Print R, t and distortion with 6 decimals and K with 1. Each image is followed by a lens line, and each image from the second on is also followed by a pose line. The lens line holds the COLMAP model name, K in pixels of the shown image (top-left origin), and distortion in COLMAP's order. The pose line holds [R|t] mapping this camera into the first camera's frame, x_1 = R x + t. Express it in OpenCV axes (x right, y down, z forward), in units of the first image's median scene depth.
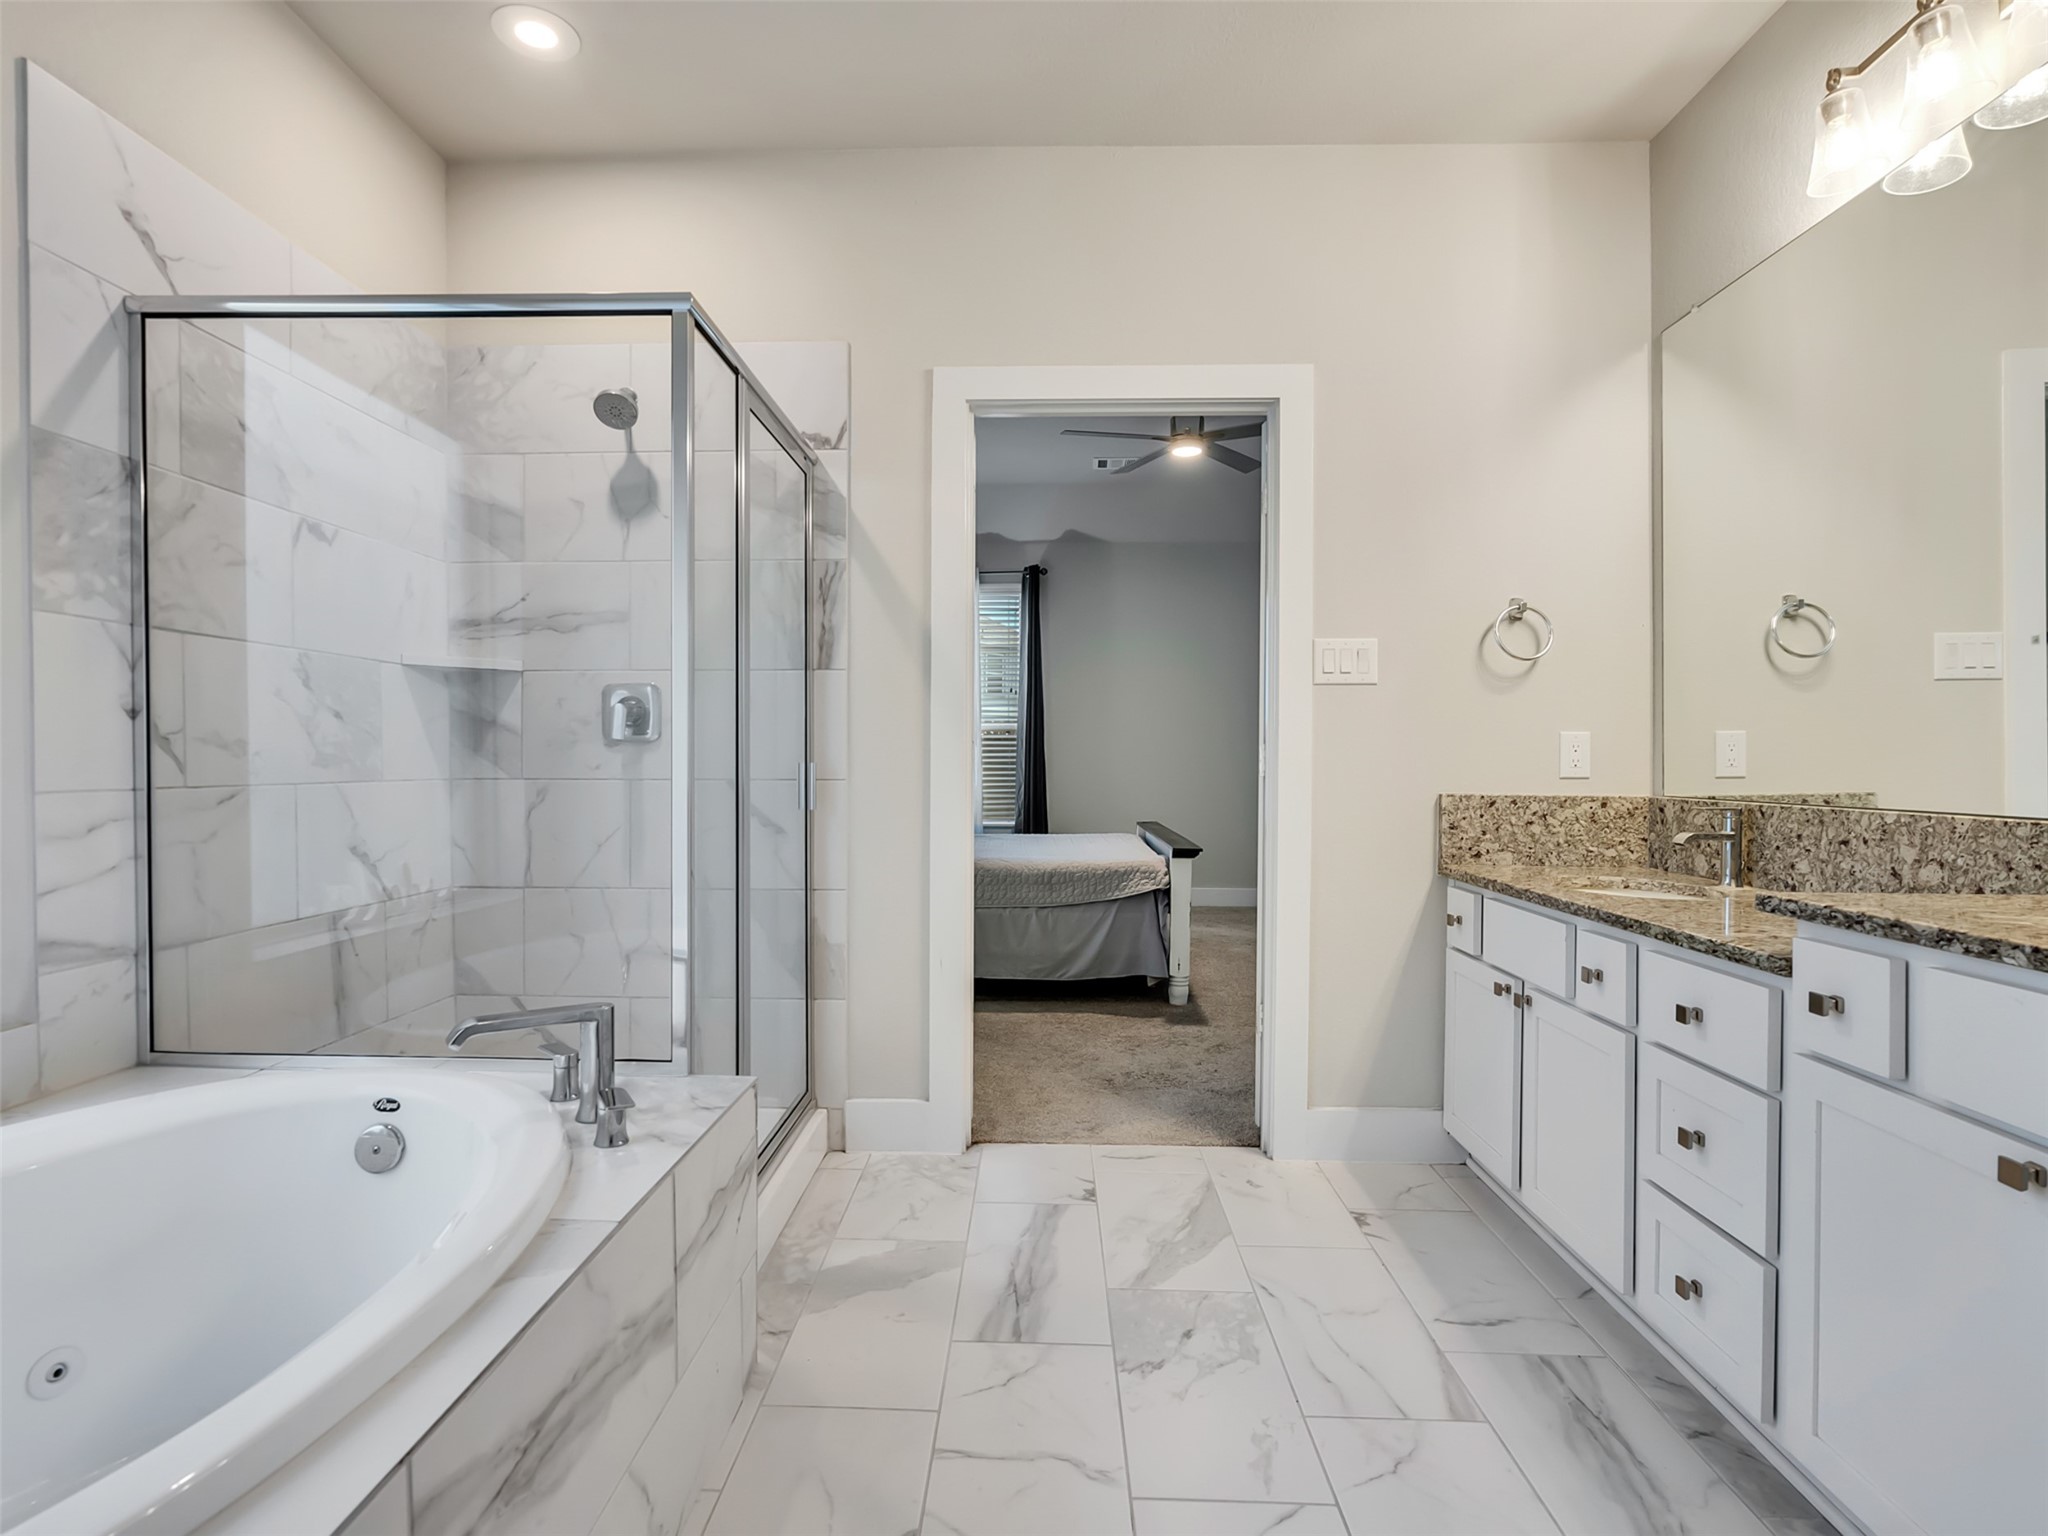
lens RADIAL K [[1043.5, 0, 1020.5], [0, 1043.5, 768.0], [0, 0, 1]] dist [-0.005299, -0.000214]
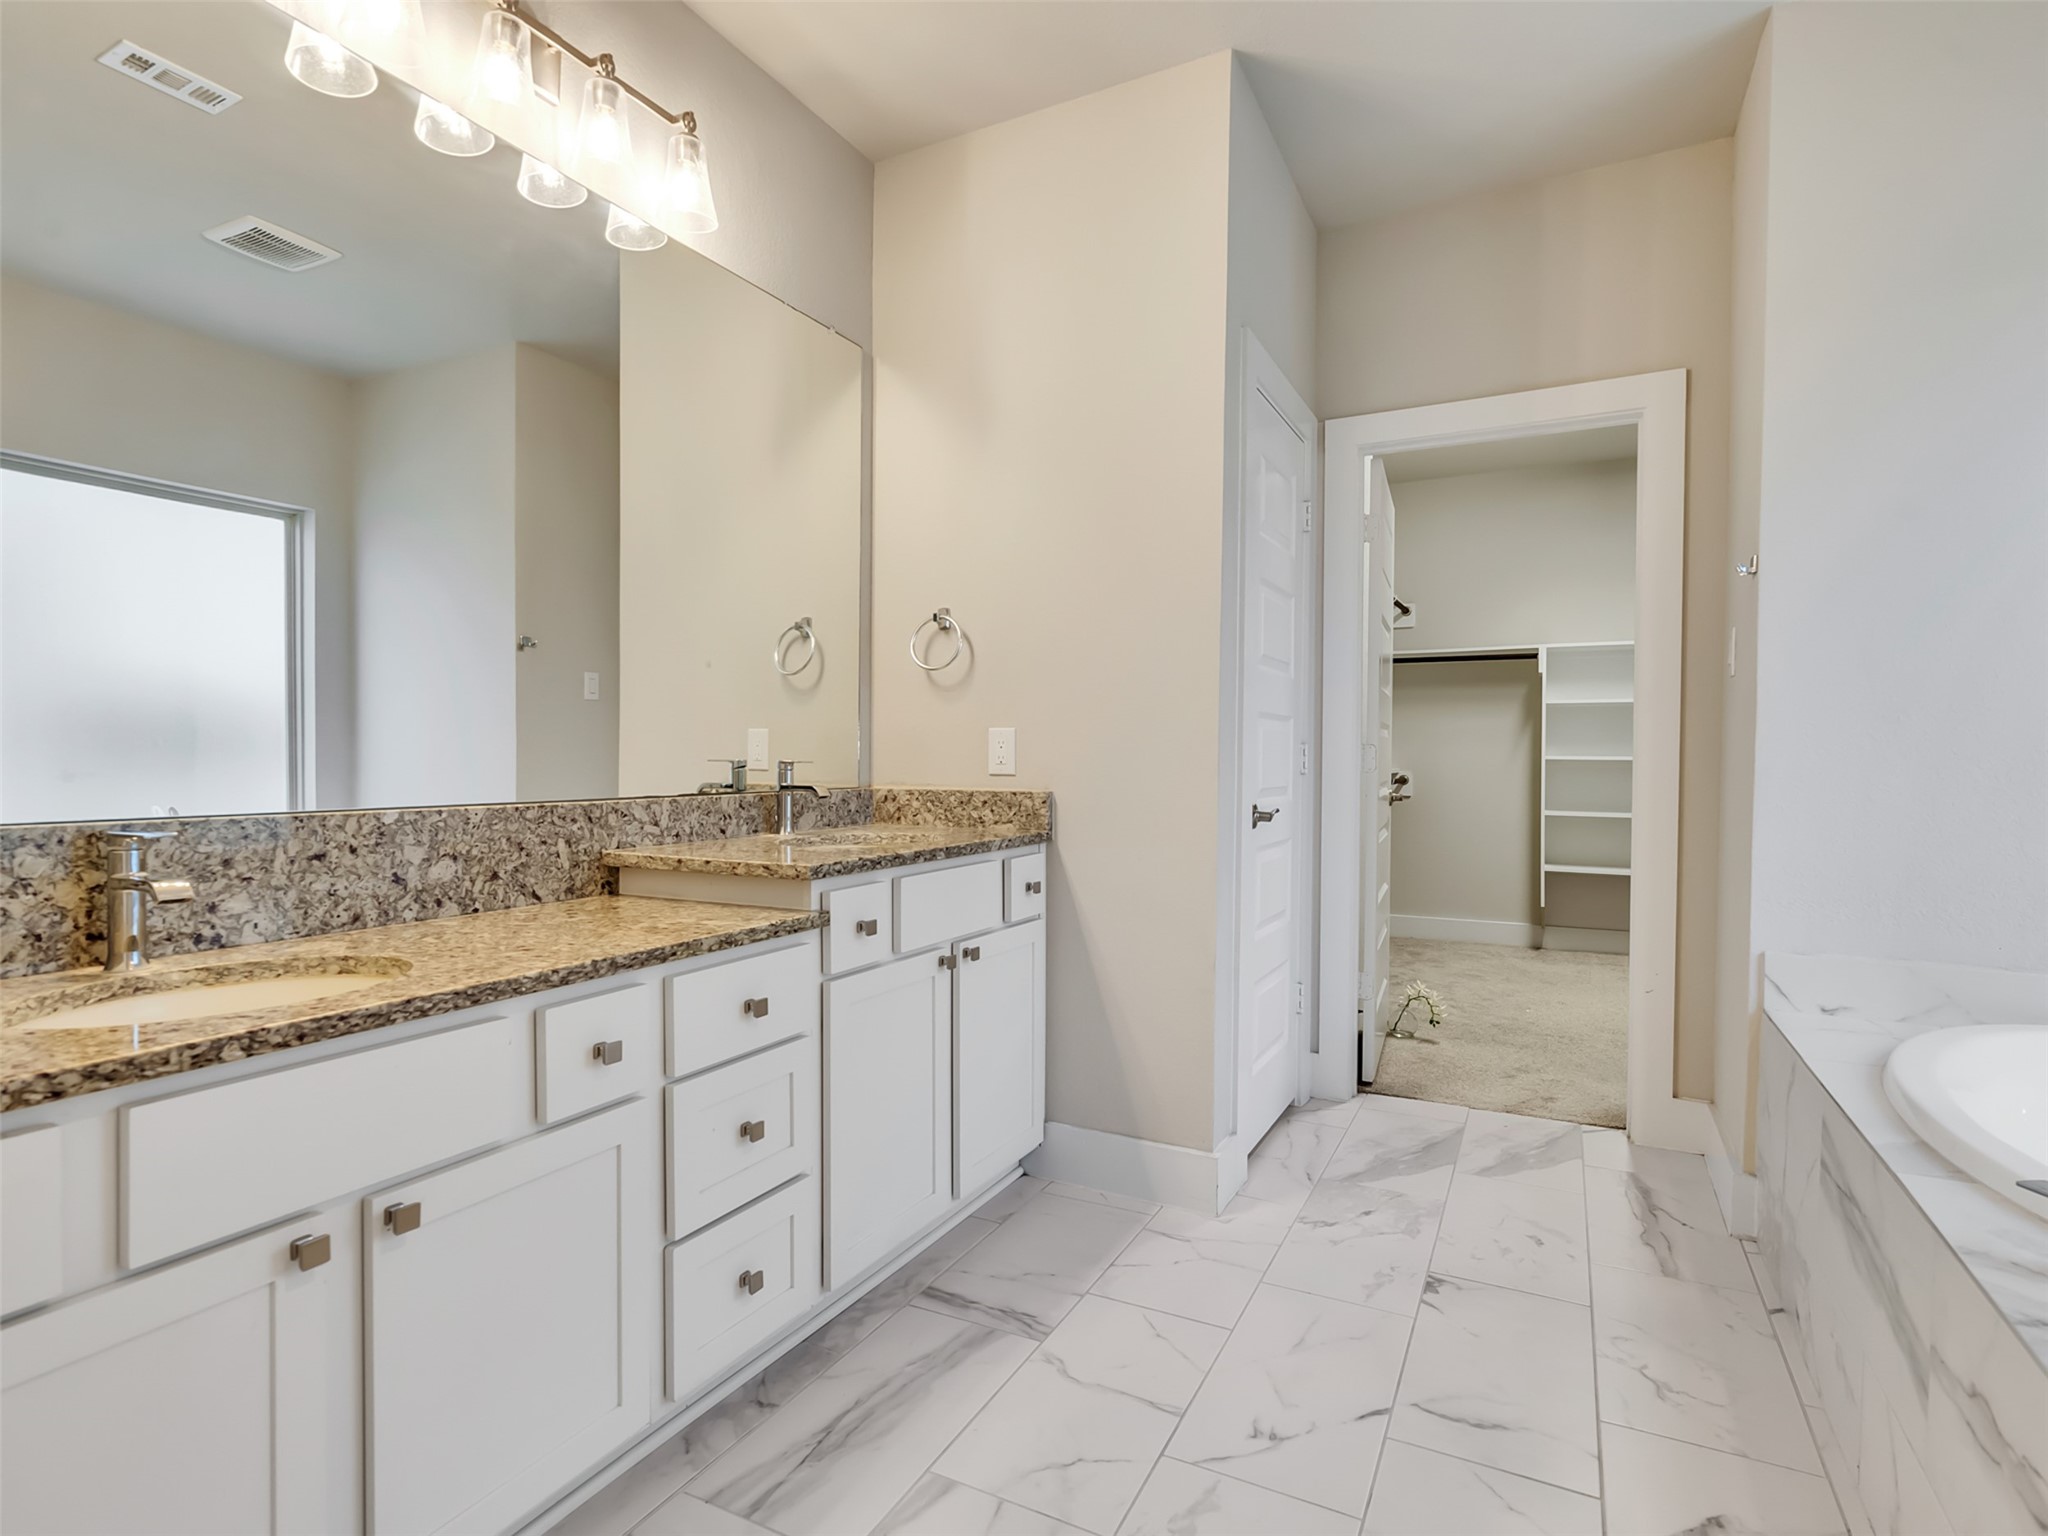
lens RADIAL K [[1043.5, 0, 1013.3], [0, 1043.5, 766.3], [0, 0, 1]] dist [-0.005299, -0.000214]
pose [[-0.895635, -0.010713, 0.444660, -0.021358], [-0.002594, 0.999819, 0.018865, -0.013337], [-0.444782, 0.015742, -0.895501, 1.615071]]
